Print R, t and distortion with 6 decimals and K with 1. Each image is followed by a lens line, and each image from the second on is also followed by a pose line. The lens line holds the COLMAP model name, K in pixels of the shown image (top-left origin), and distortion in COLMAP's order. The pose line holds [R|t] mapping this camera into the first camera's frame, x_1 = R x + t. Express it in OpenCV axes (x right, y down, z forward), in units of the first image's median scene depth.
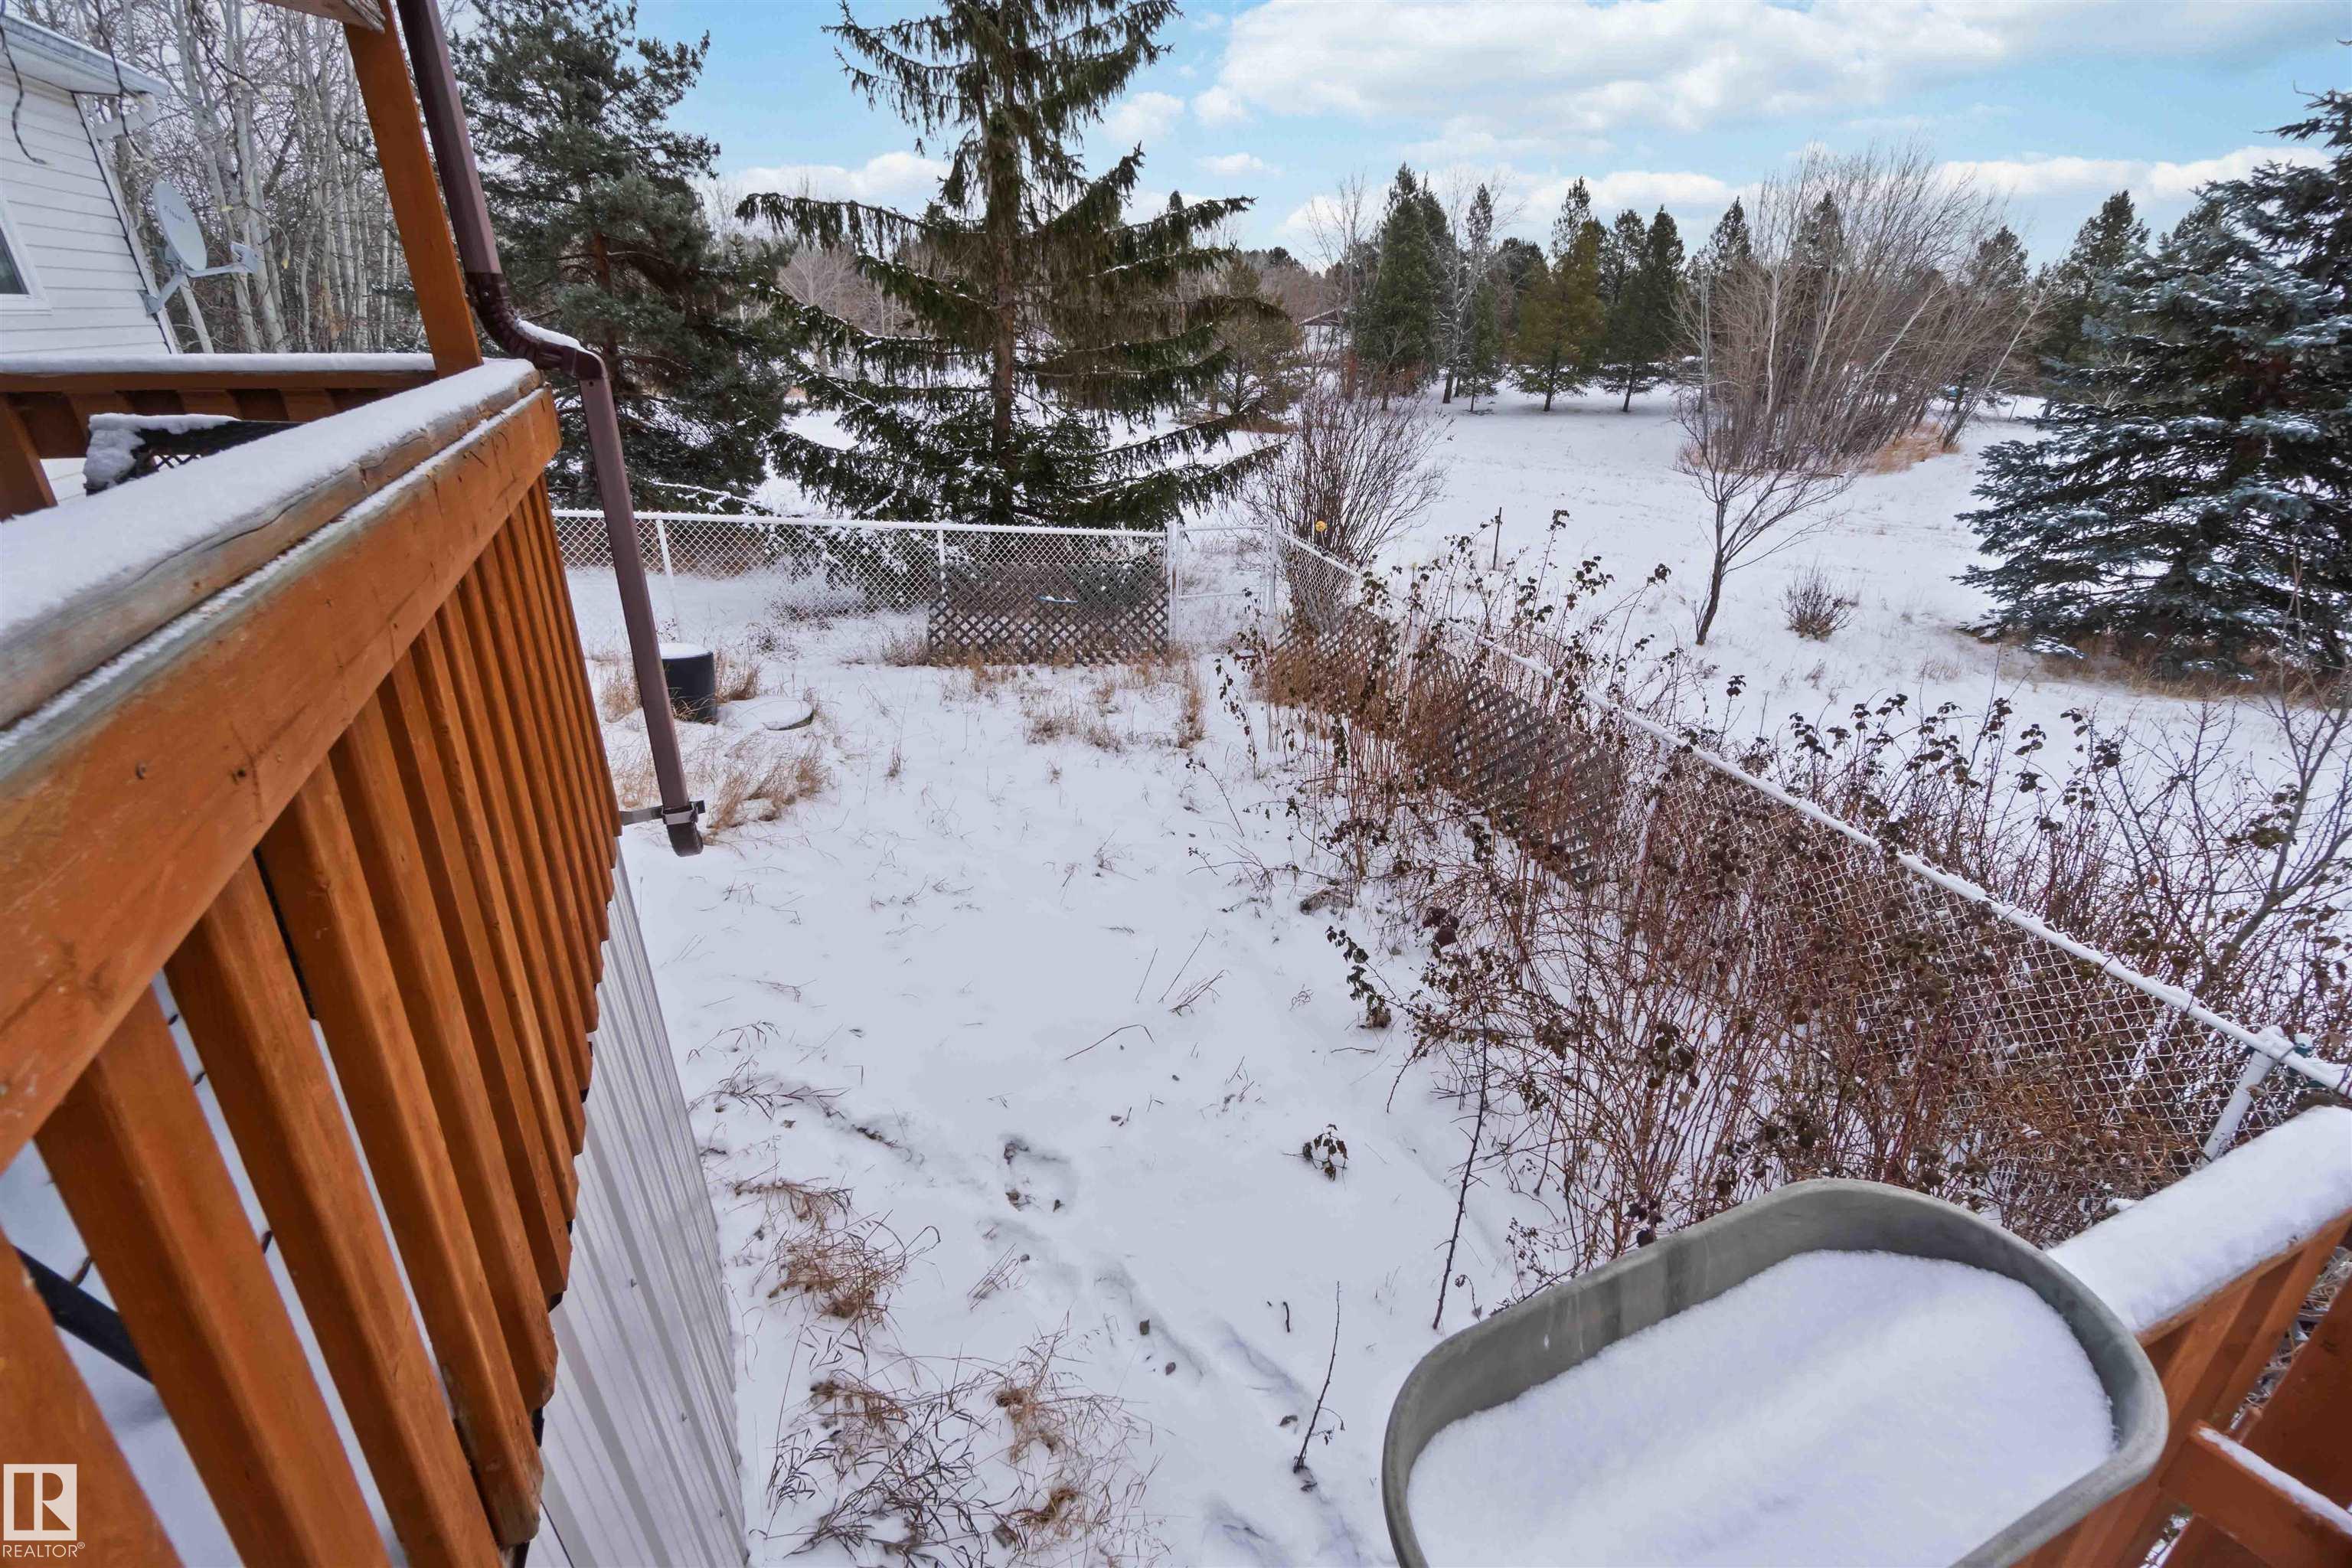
lens RADIAL K [[1025.2, 0, 1170.8], [0, 1025.2, 785.0], [0, 0, 1]] dist [-0.000112, 0.001051]
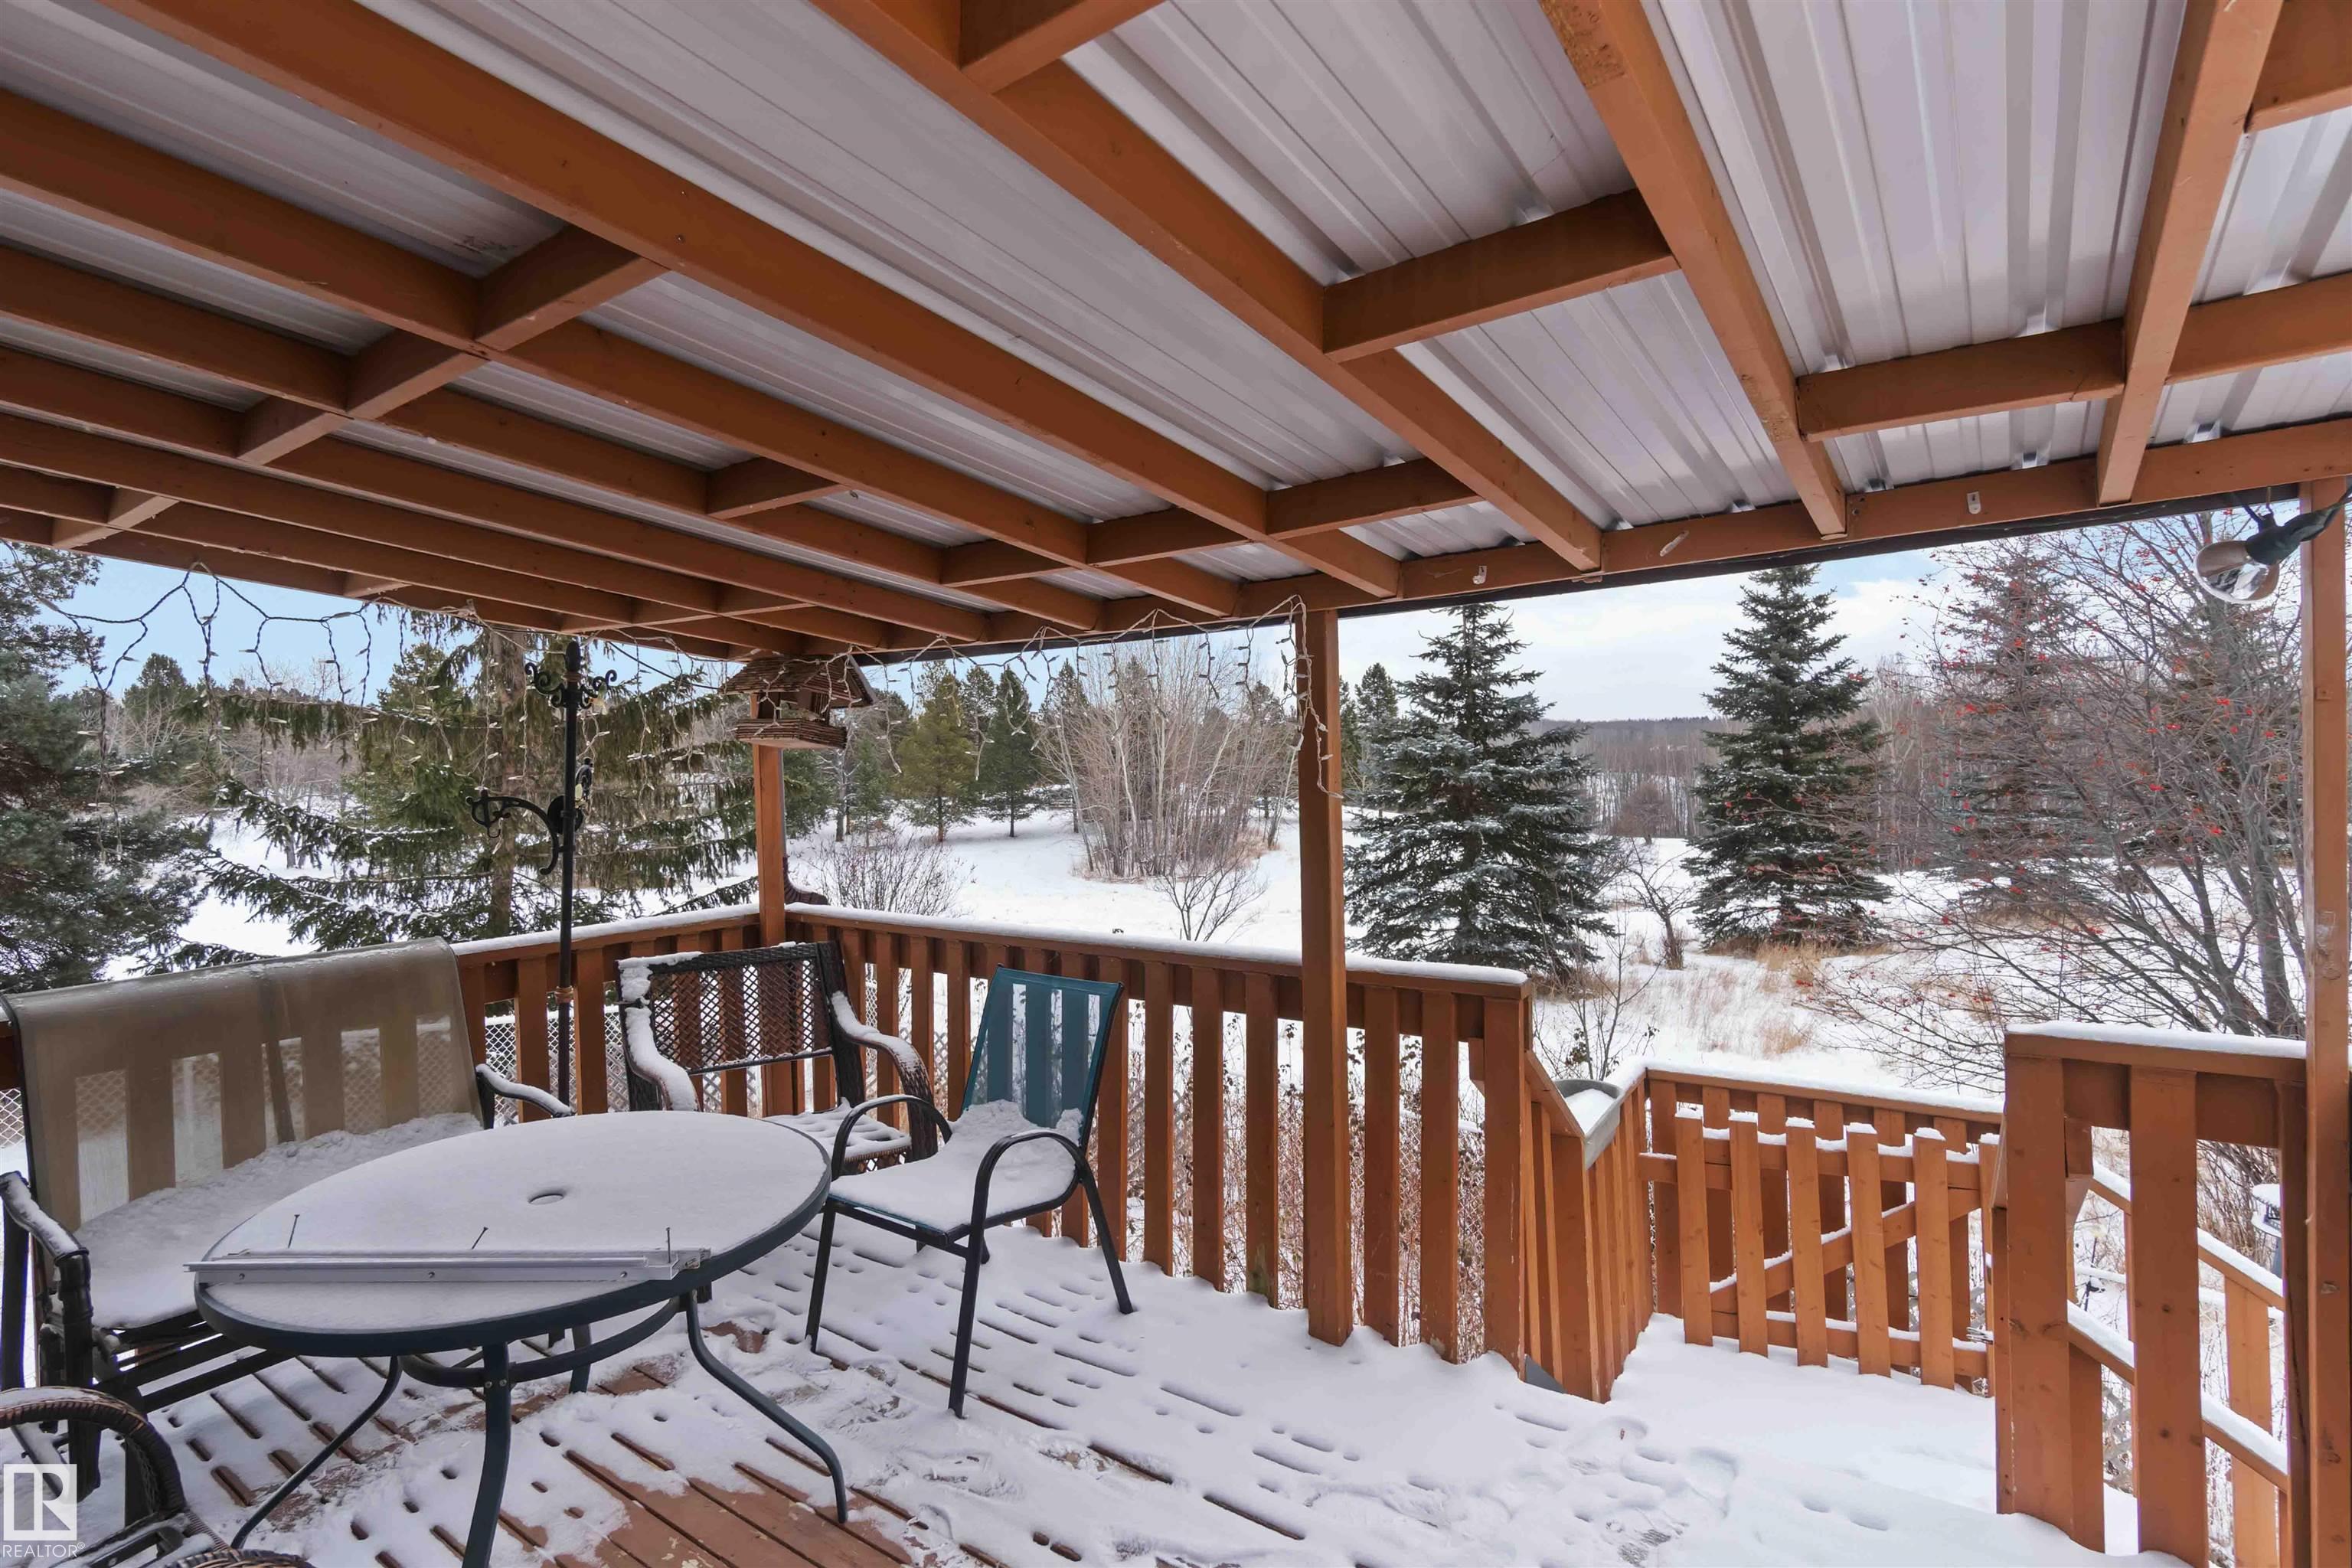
lens RADIAL K [[1121.6, 0, 1161.9], [0, 1121.6, 769.7], [0, 0, 1]] dist [0.001577, 0.000047]
pose [[0.860462, -0.039722, 0.507964, -0.144903], [0.242843, 0.908408, -0.340326, 0.023200], [-0.447920, 0.416193, 0.791297, -0.116411]]
